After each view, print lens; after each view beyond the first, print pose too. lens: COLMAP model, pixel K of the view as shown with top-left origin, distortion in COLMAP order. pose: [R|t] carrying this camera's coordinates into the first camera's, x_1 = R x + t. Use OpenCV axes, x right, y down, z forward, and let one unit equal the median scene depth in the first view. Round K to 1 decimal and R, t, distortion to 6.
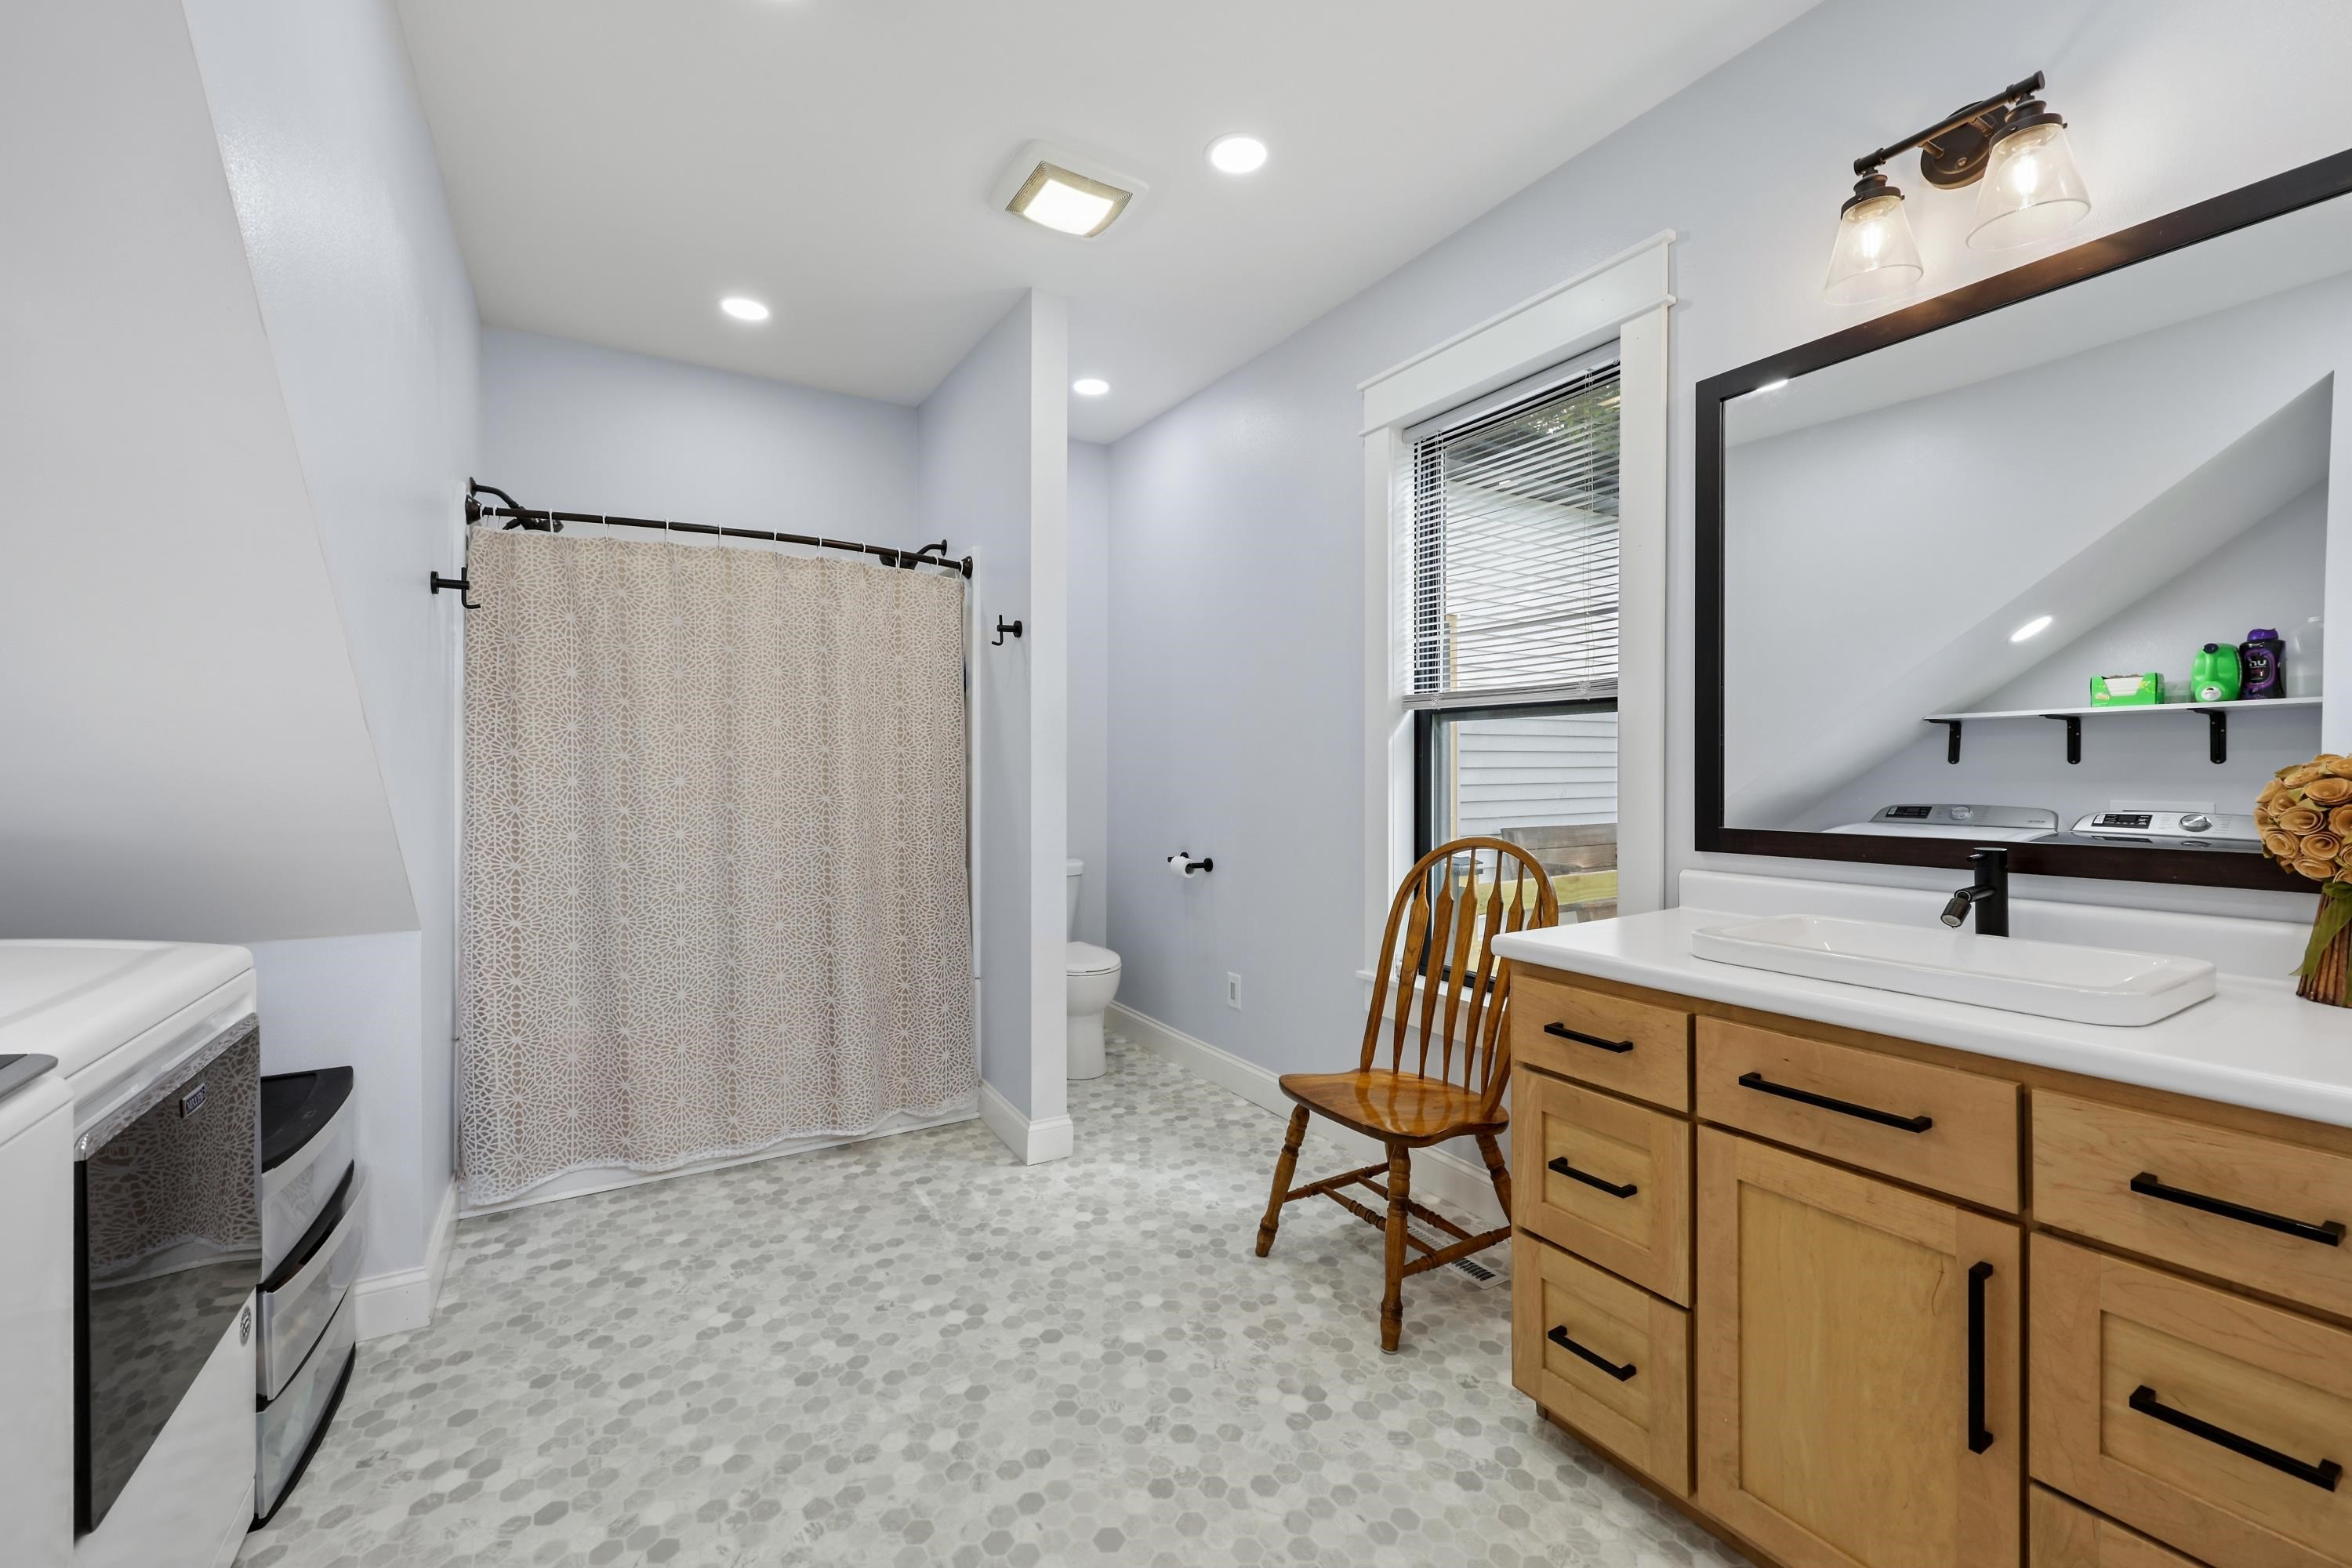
lens RADIAL K [[930.9, 0, 1184.9], [0, 930.9, 777.8], [0, 0, 1]] dist [0.000359, 0.000102]
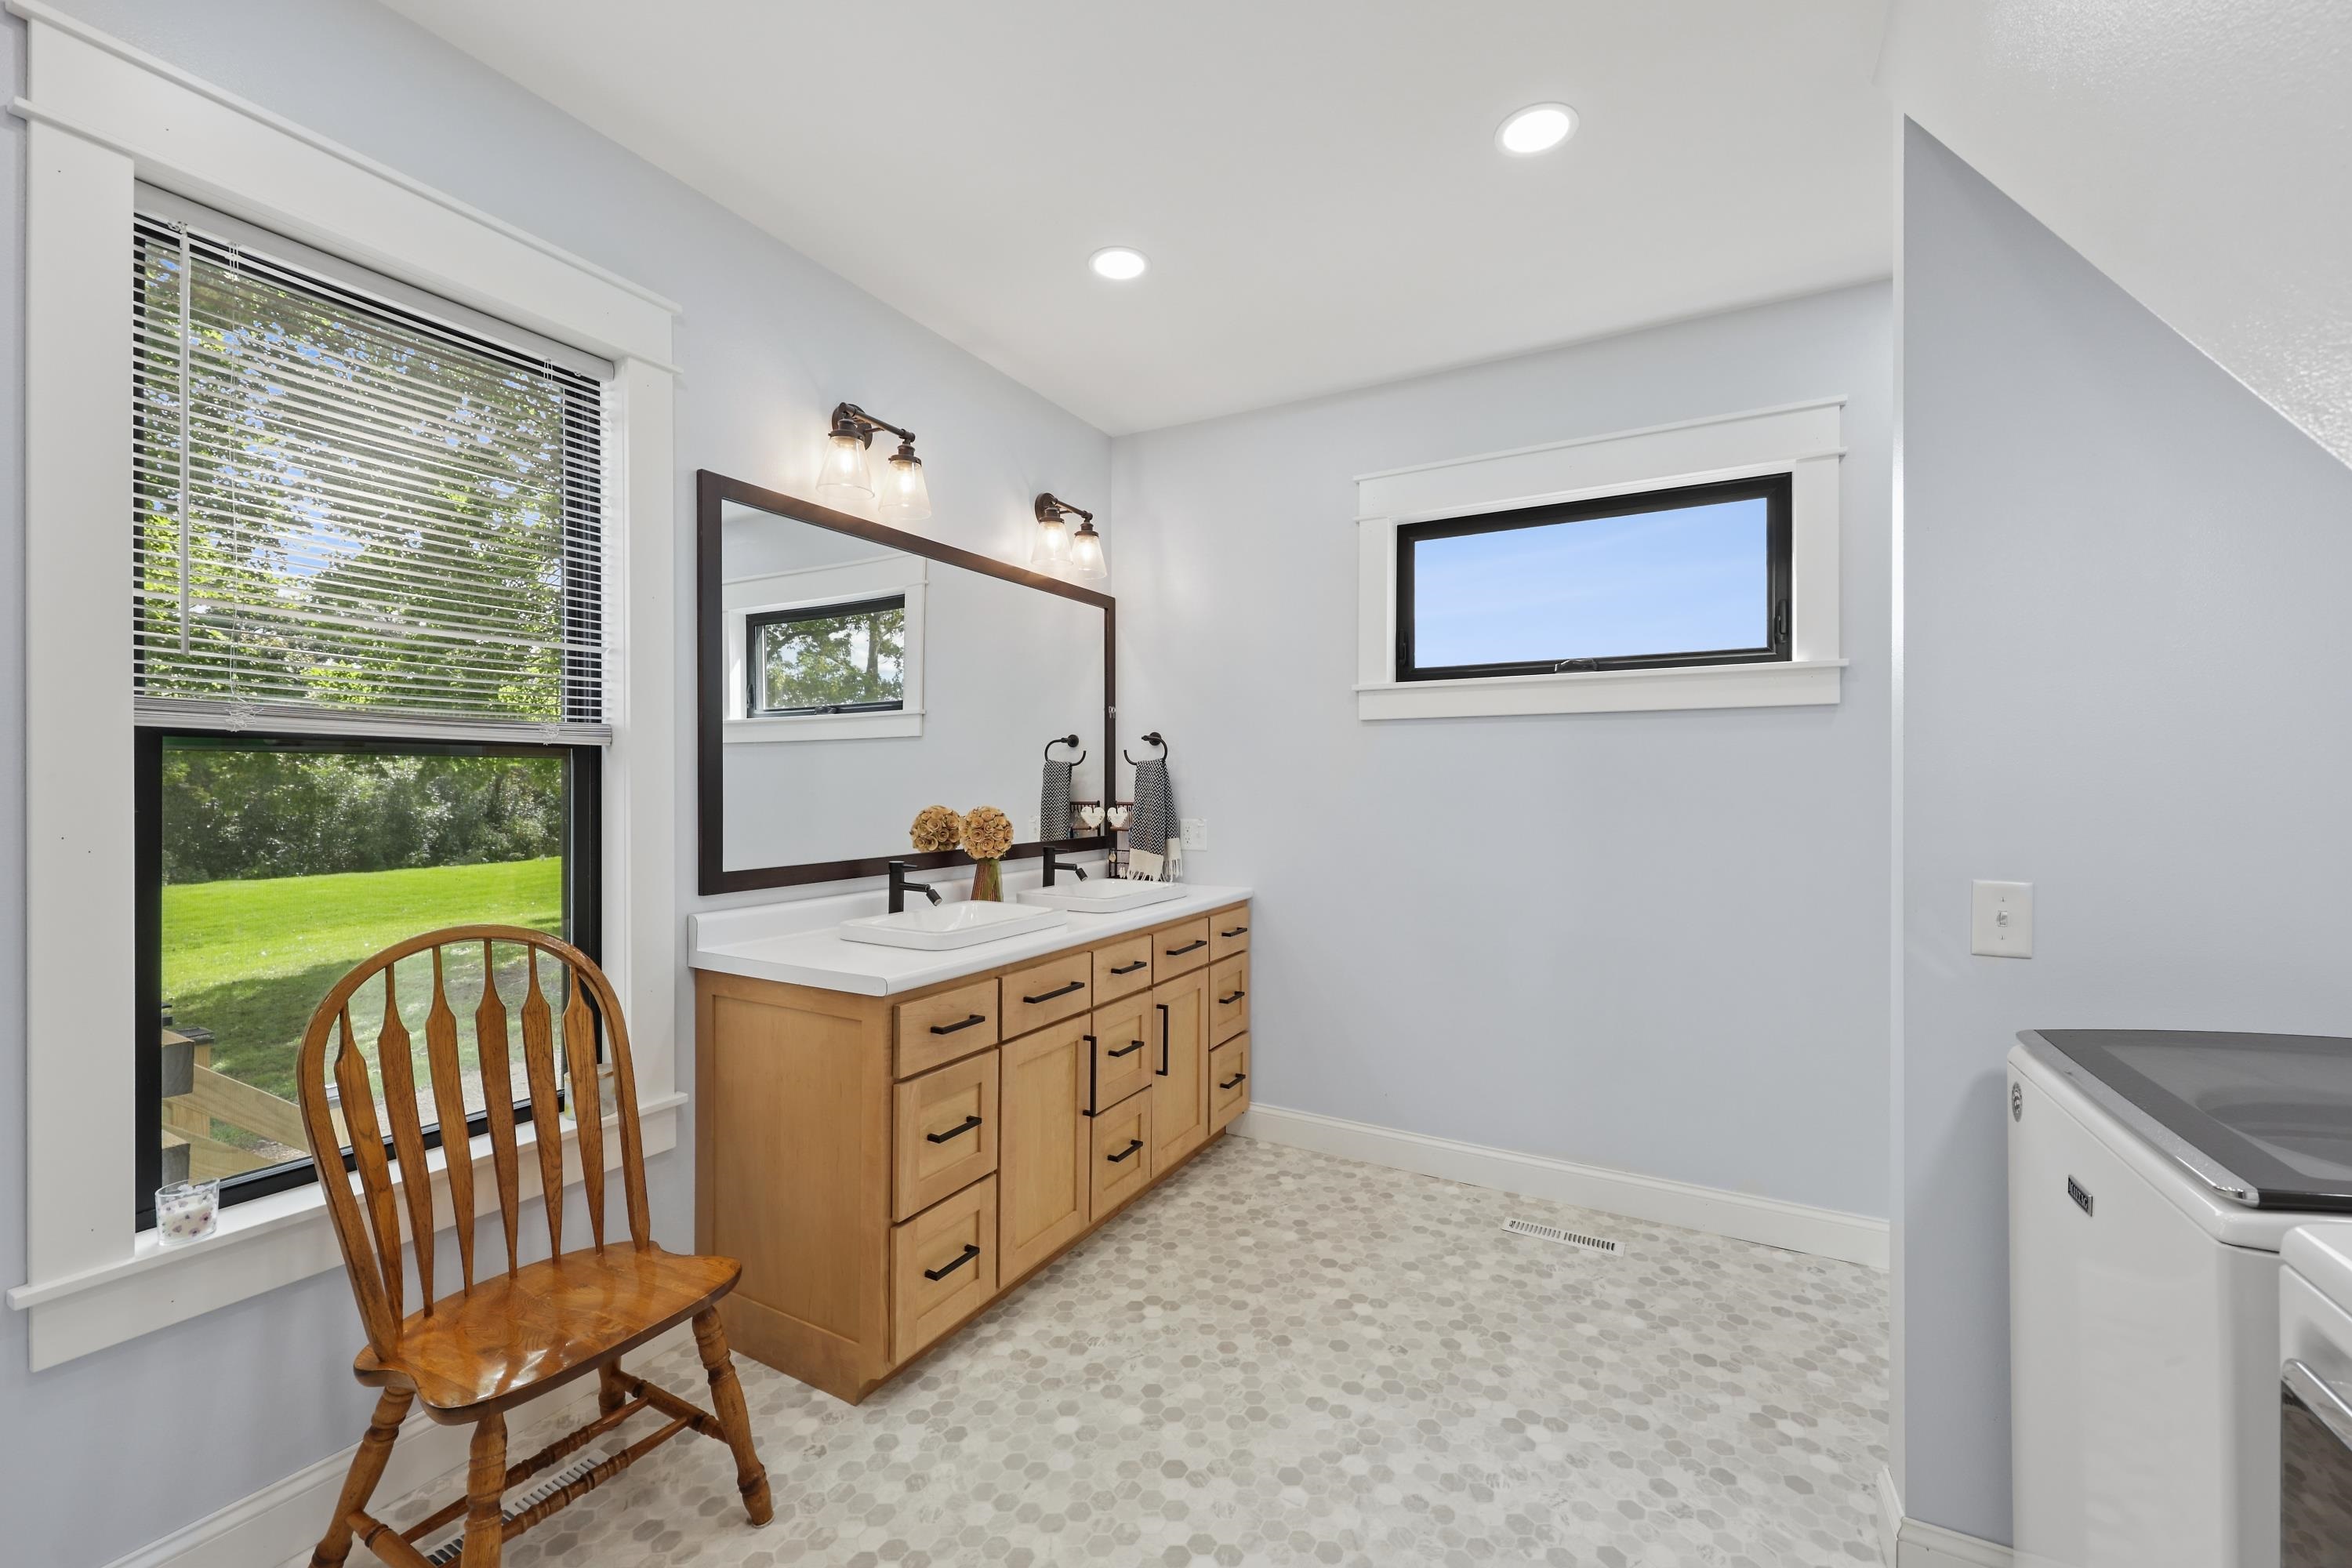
lens RADIAL K [[930.9, 0, 1170.1], [0, 930.9, 797.9], [0, 0, 1]] dist [0.000359, 0.000102]
pose [[-0.465971, 0.002770, 0.884796, -0.583581], [0.022144, 0.999718, 0.008532, -0.028064], [-0.884523, 0.023569, -0.465901, 0.884834]]
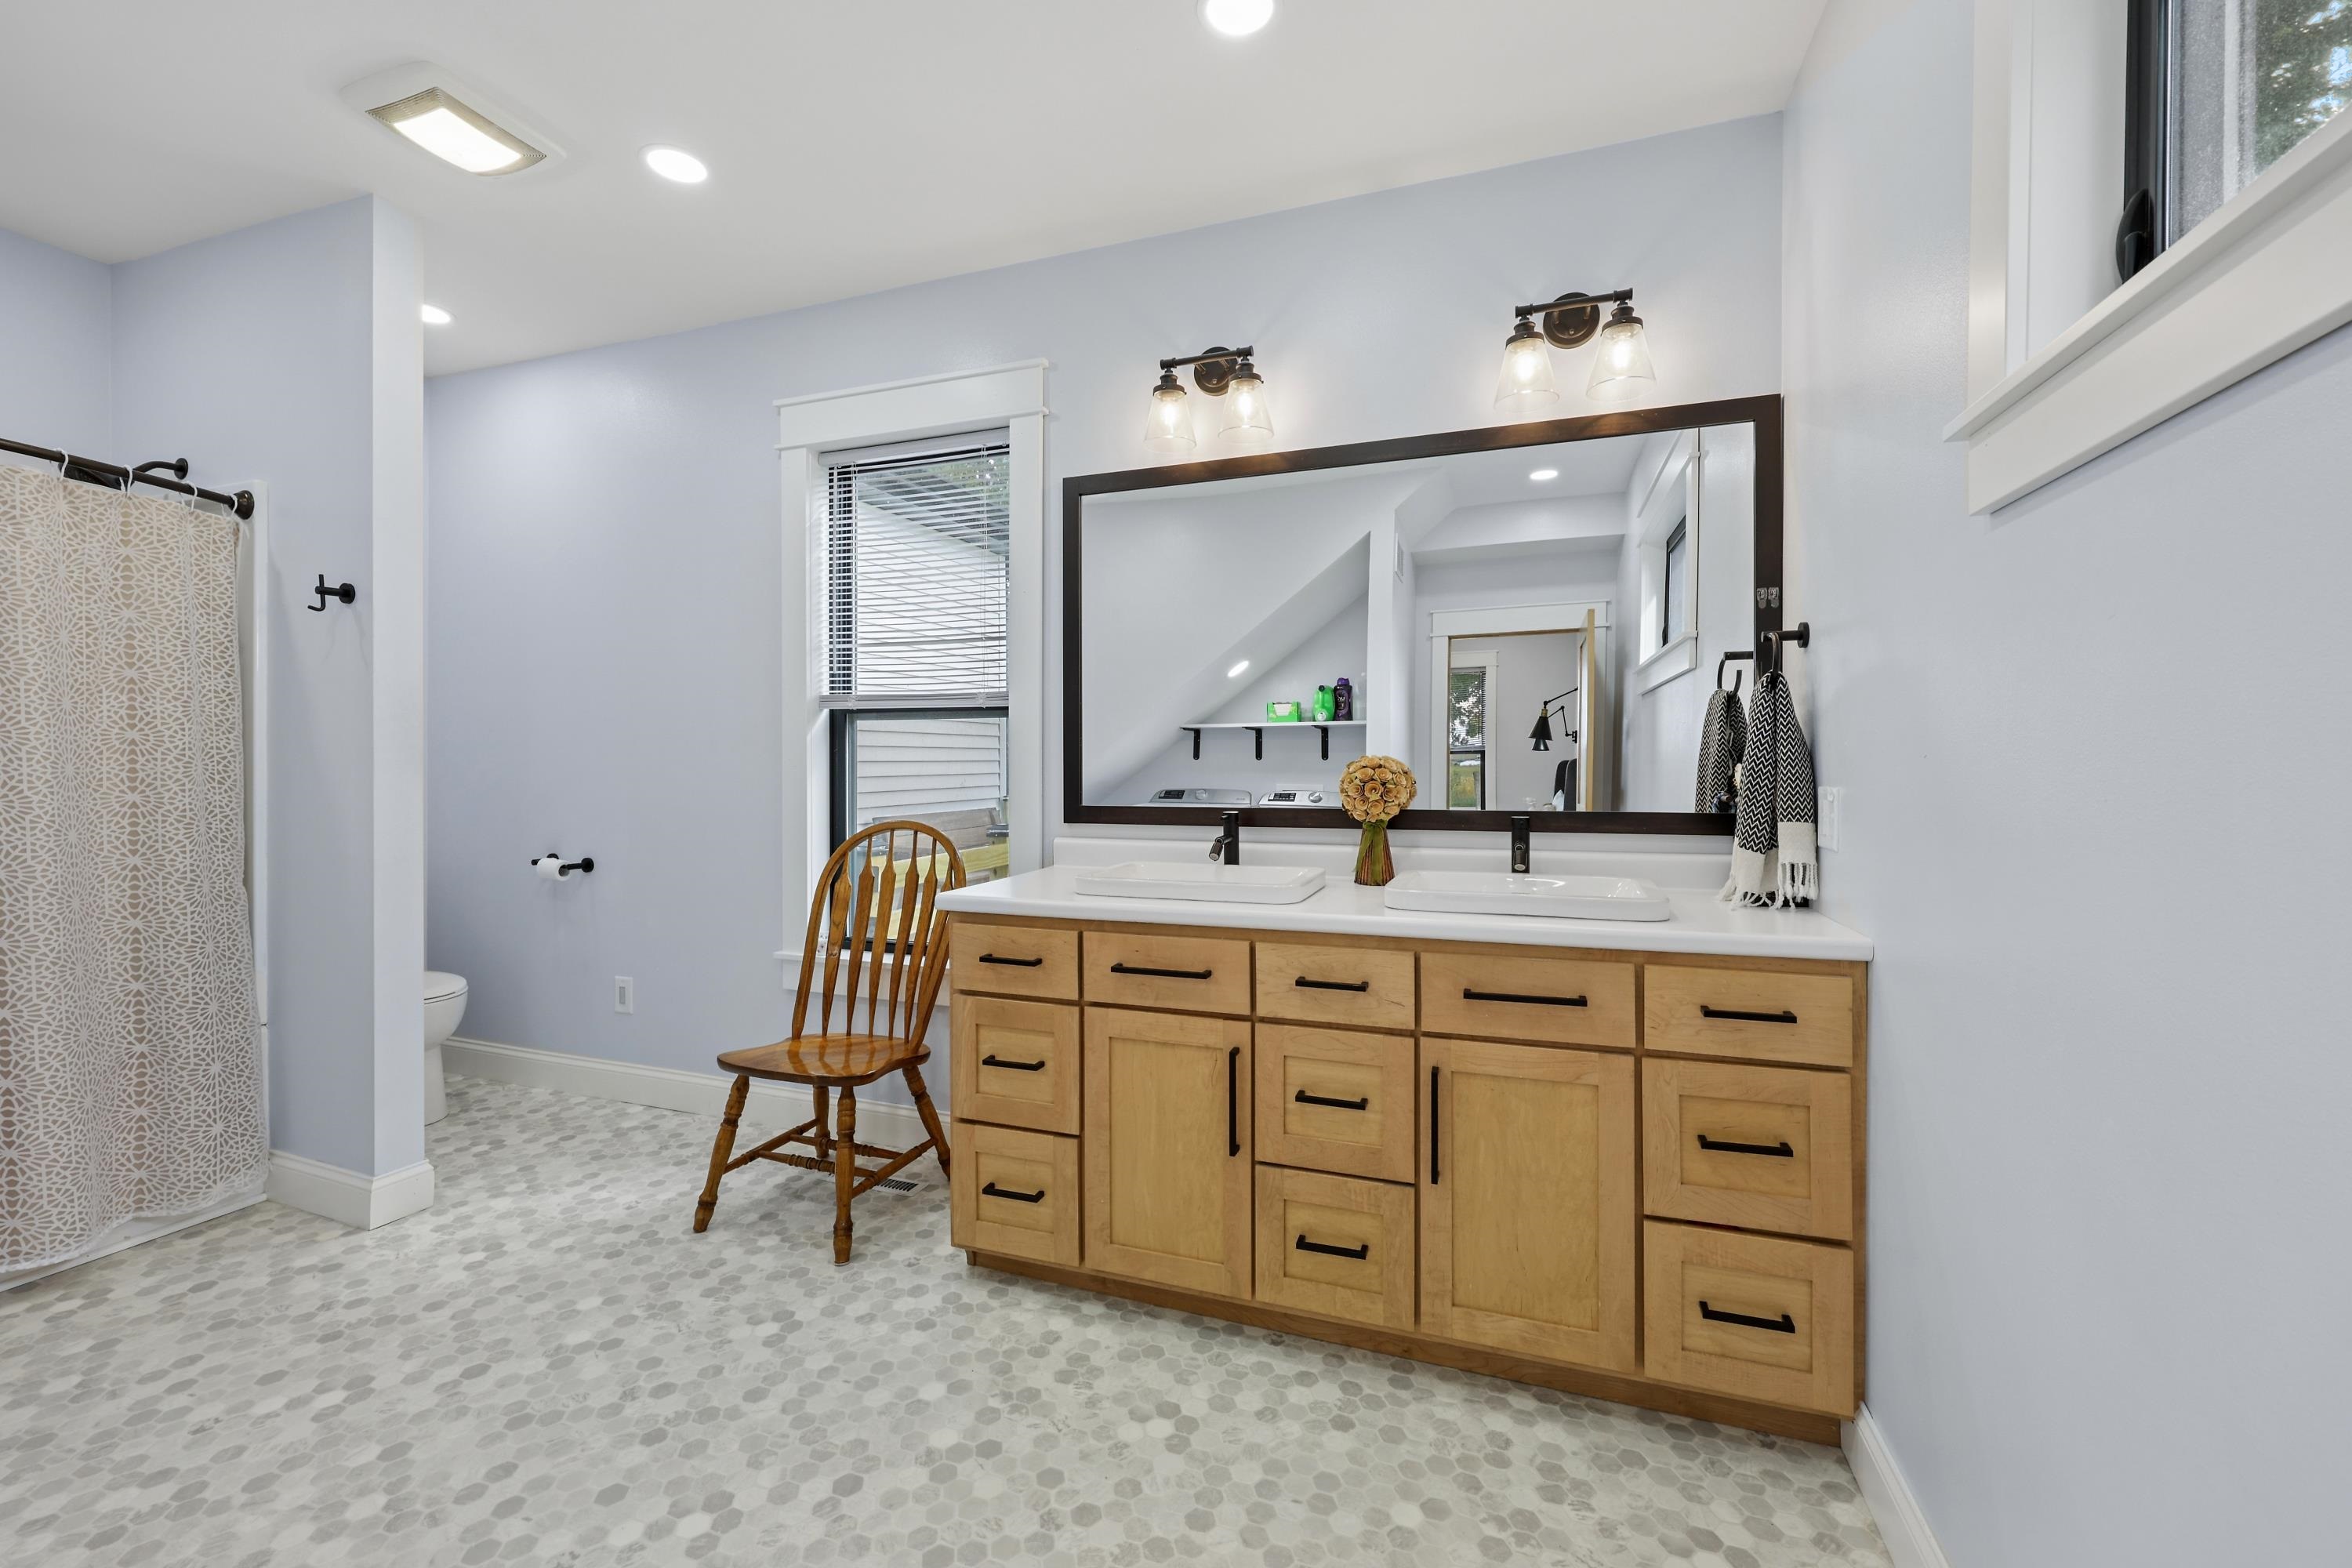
lens RADIAL K [[930.9, 0, 1158.0], [0, 930.9, 769.0], [0, 0, 1]] dist [0.000359, 0.000102]
pose [[0.789689, -0.001963, 0.613504, -0.152295], [0.003701, 0.999992, -0.001564, 0.002032], [-0.613496, 0.003506, 0.789690, -0.134975]]
